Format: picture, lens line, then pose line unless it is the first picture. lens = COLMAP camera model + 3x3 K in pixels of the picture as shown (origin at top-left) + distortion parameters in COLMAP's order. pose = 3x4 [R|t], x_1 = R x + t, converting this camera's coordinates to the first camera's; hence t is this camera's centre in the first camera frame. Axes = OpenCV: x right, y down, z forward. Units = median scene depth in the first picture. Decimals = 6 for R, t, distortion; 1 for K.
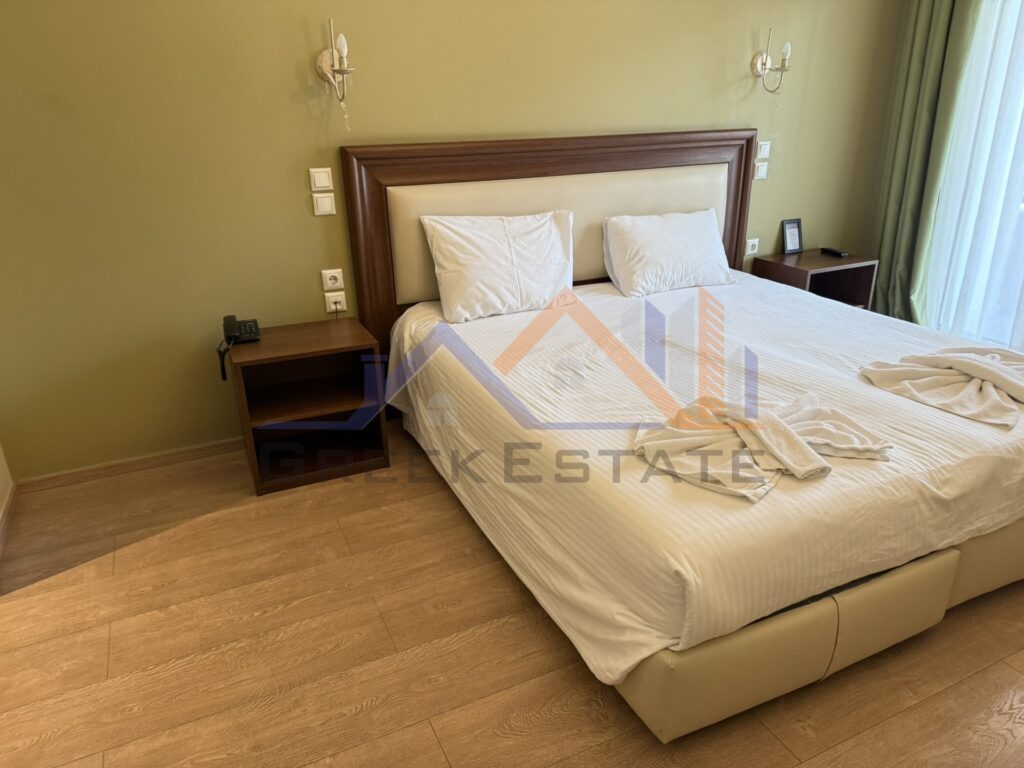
lens RADIAL K [[724.3, 0, 523.4], [0, 724.3, 384.3], [0, 0, 1]] dist [0.035343, -0.031084]
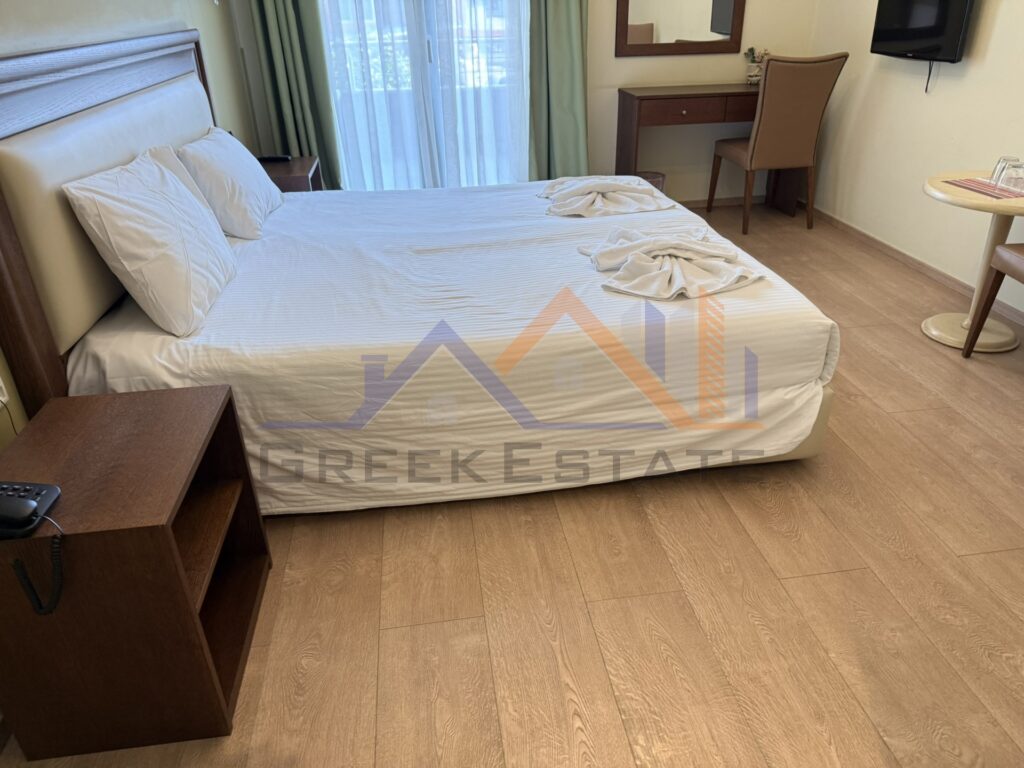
lens RADIAL K [[723.6, 0, 525.4], [0, 723.6, 377.0], [0, 0, 1]] dist [0.047841, -0.052027]
pose [[0.295270, -0.431428, 0.852458, -0.894701], [0.365985, 0.875256, 0.316199, -0.229832], [-0.882537, 0.218623, 0.416333, 0.734141]]
